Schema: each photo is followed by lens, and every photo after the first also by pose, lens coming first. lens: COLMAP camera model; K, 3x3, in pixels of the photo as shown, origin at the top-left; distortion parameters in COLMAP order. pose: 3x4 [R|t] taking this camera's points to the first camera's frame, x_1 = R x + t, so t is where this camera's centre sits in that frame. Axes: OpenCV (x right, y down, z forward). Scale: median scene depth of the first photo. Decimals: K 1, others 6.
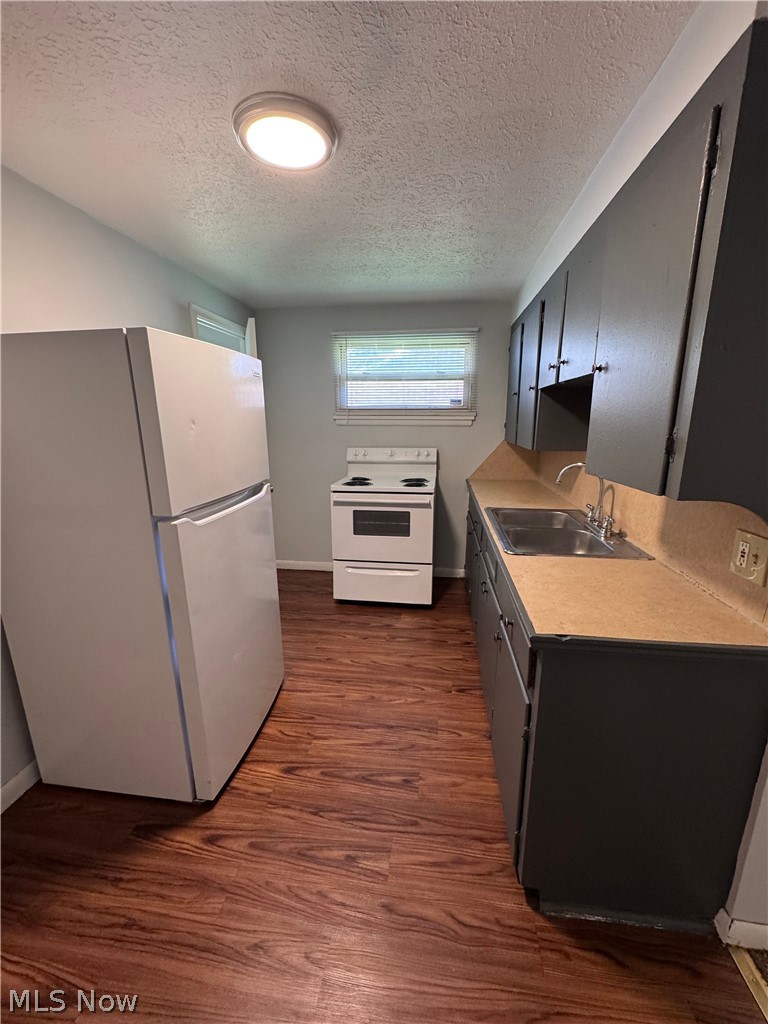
lens RADIAL K [[409.8, 0, 381.4], [0, 409.8, 513.2], [0, 0, 1]] dist [0.003517, 0.000388]
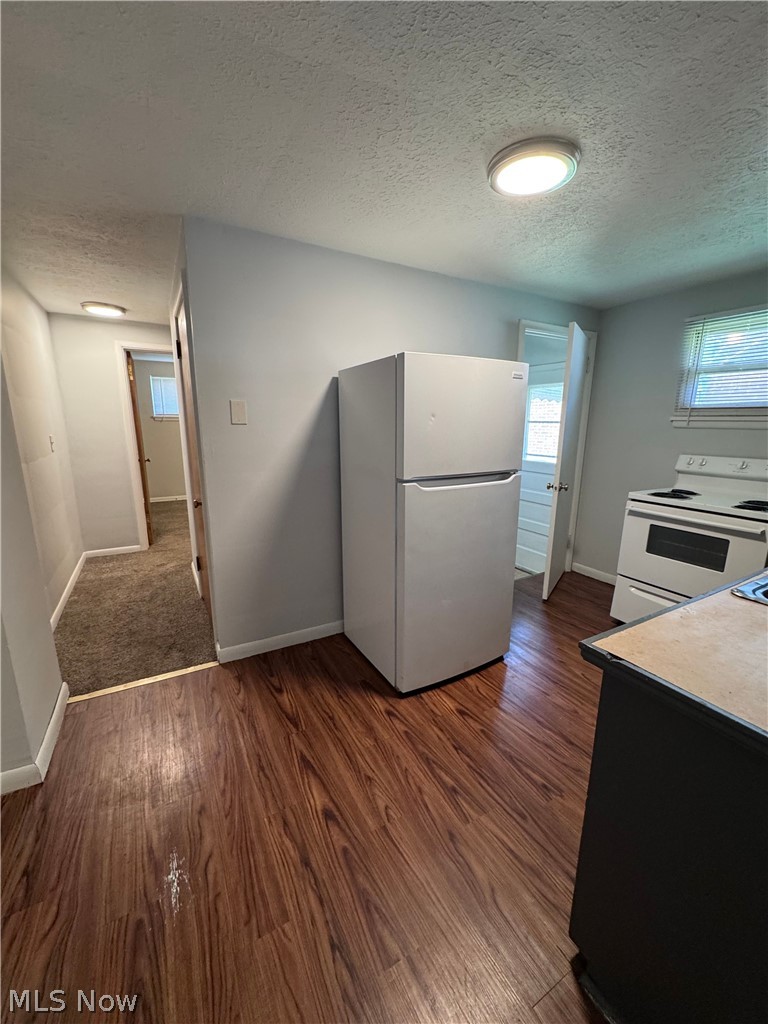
lens RADIAL K [[409.8, 0, 386.2], [0, 409.8, 511.4], [0, 0, 1]] dist [0.003517, 0.000388]
pose [[0.612134, 0.180753, -0.769818, 0.460304], [-0.192983, 0.978236, 0.076236, 0.015157], [0.766844, 0.101895, 0.633694, 0.031069]]
